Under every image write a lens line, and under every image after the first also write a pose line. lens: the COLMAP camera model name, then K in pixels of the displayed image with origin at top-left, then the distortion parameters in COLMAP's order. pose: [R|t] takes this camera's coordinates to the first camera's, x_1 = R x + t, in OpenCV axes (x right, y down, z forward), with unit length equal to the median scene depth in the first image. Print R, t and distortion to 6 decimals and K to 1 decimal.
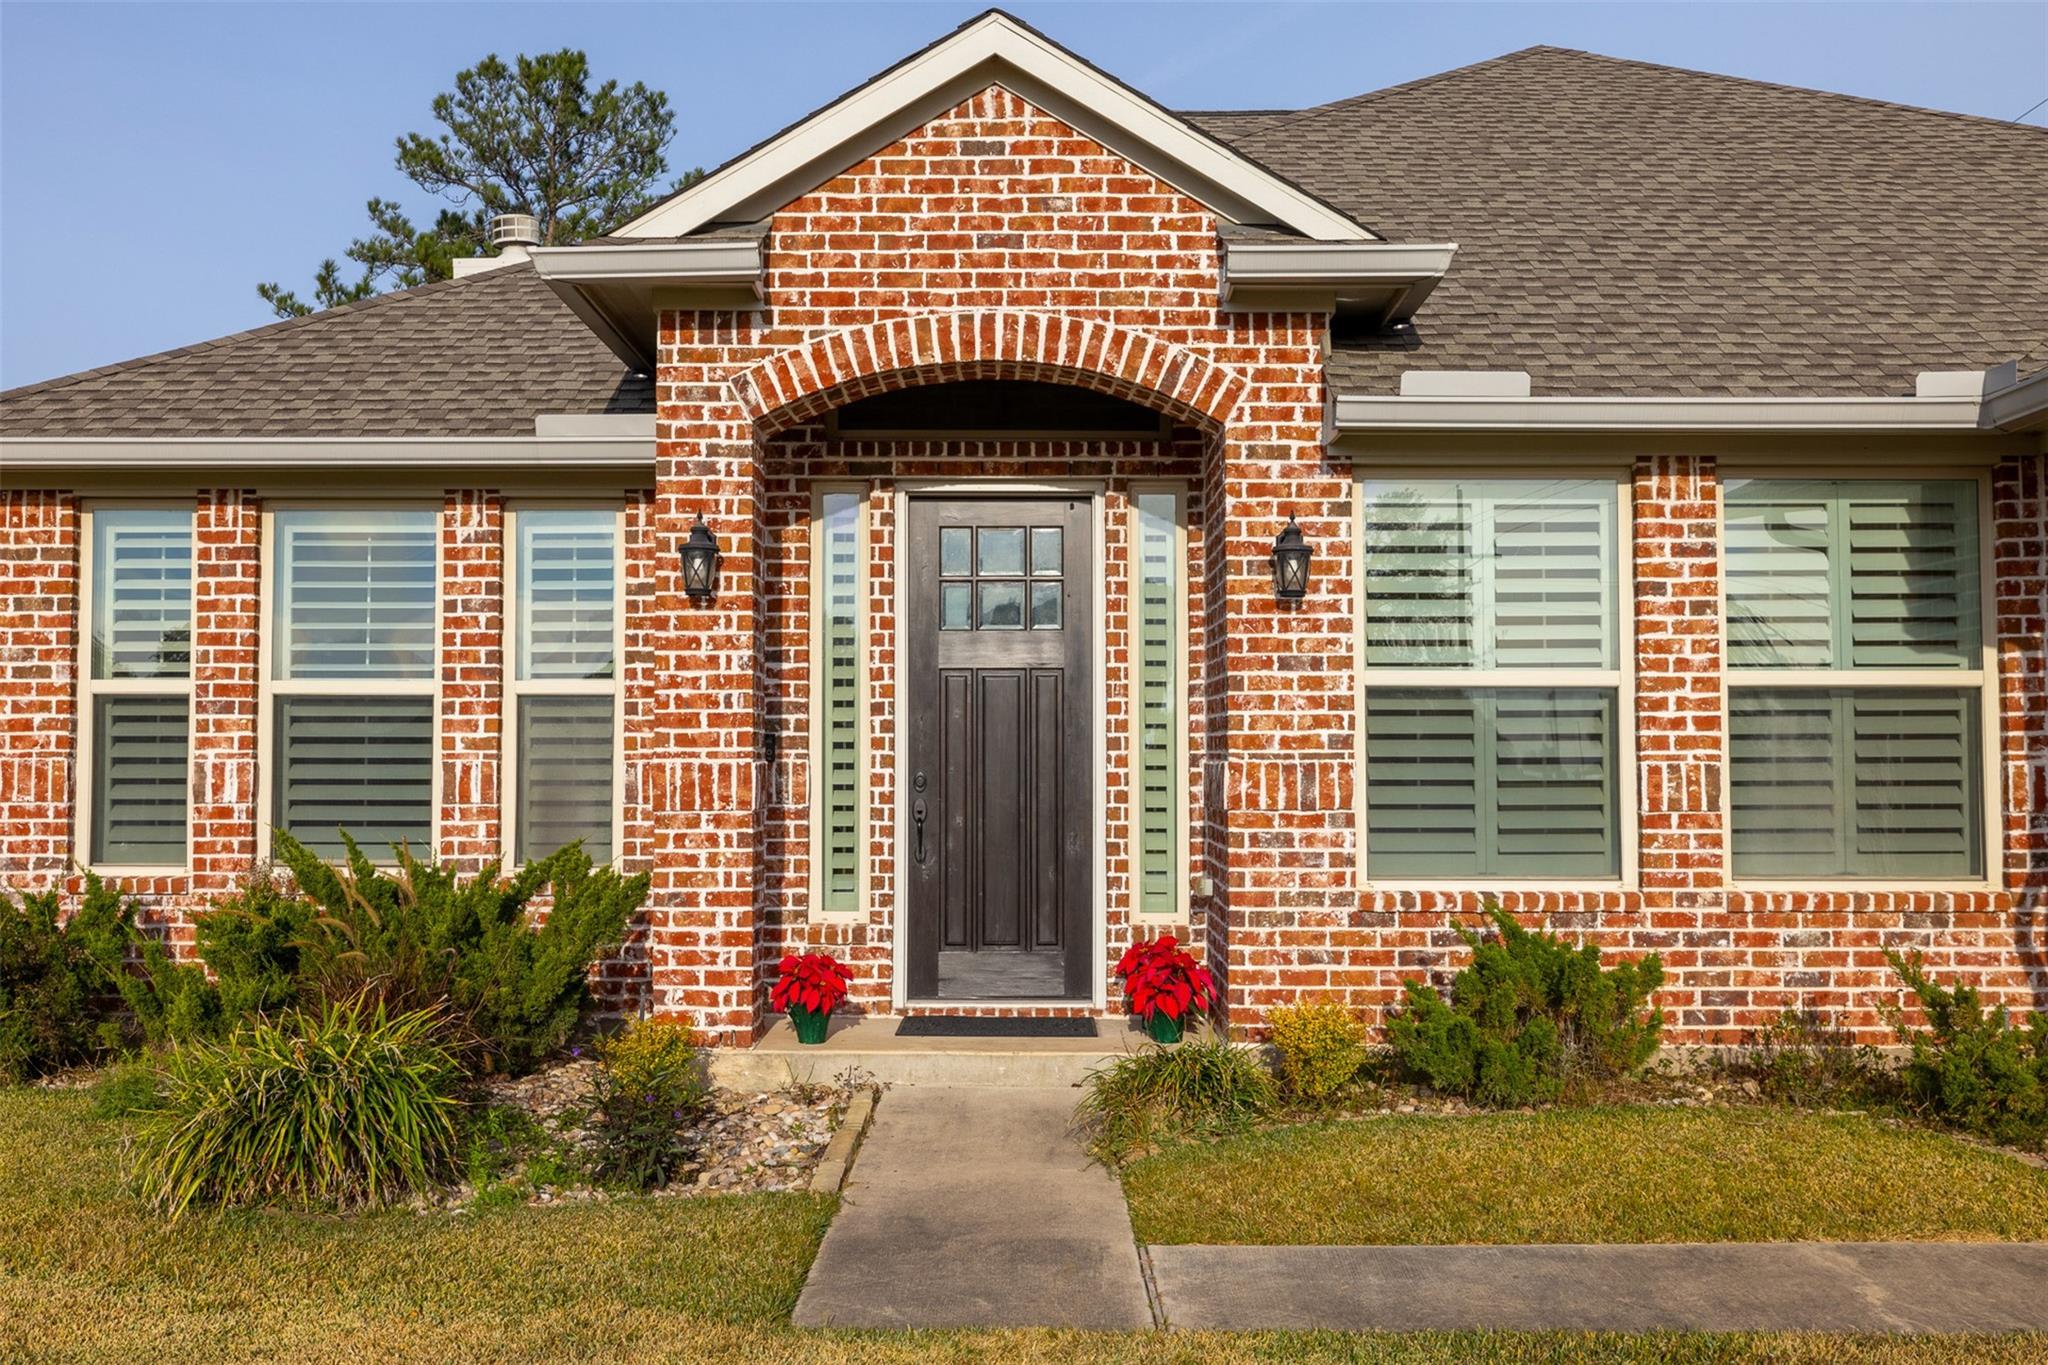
lens RADIAL K [[2052.2, 0, 1029.2], [0, 2052.2, 681.8], [0, 0, 1]] dist [0.016695, 0.000000]
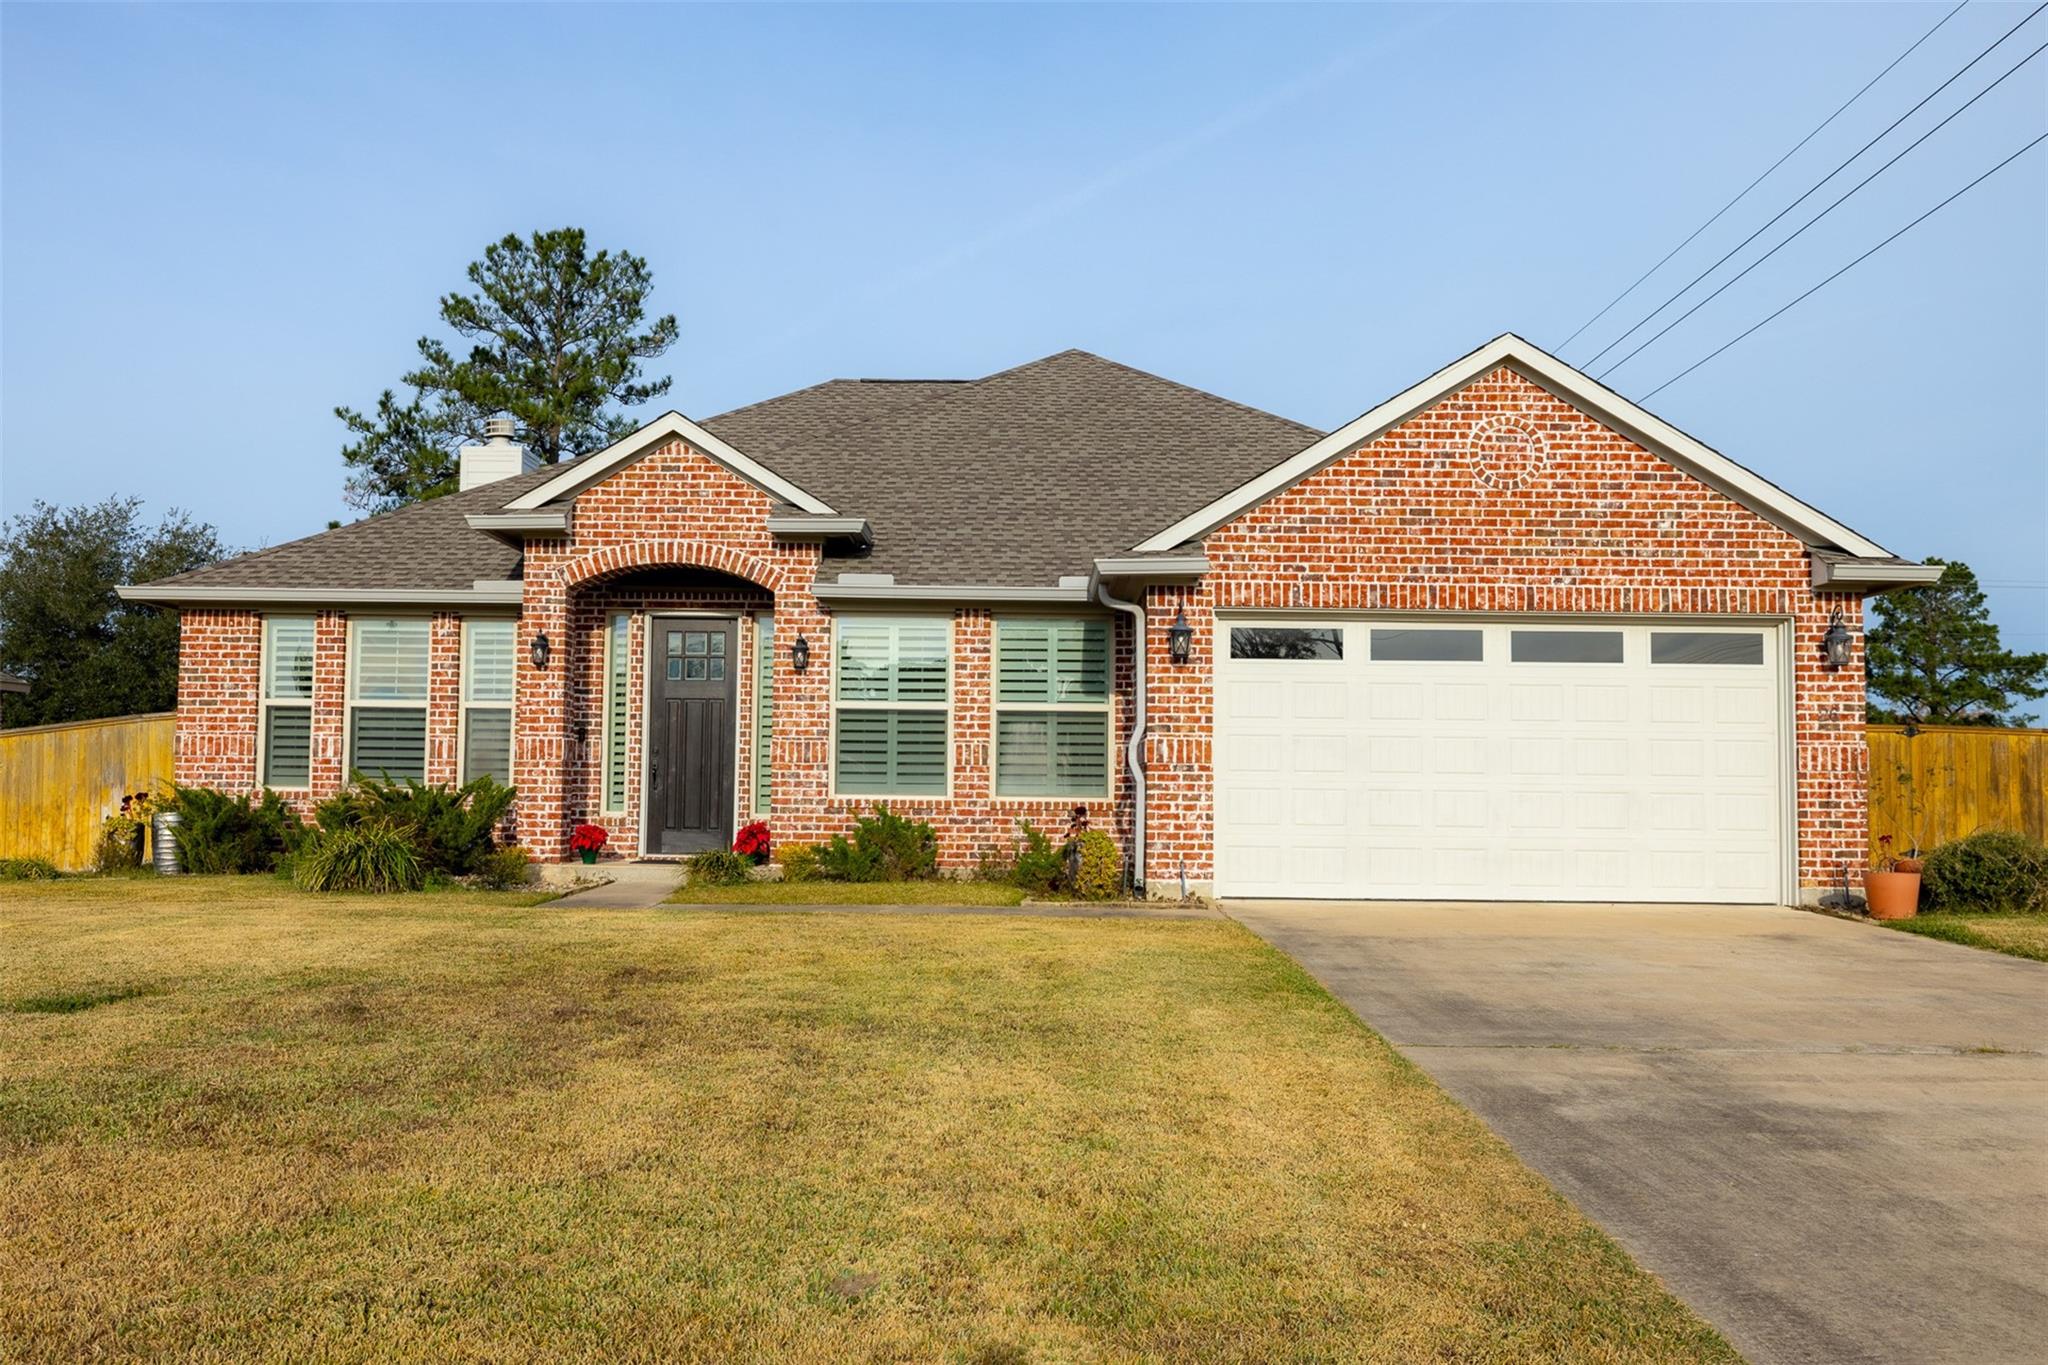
lens RADIAL K [[1901.4, 0, 1018.3], [0, 1901.4, 681.9], [0, 0, 1]] dist [0.042298, 0.000865]
pose [[0.999887, 0.011889, -0.009155, 0.370709], [-0.012020, 0.999824, -0.014371, 0.000572], [0.008982, 0.014479, 0.999855, -1.056690]]
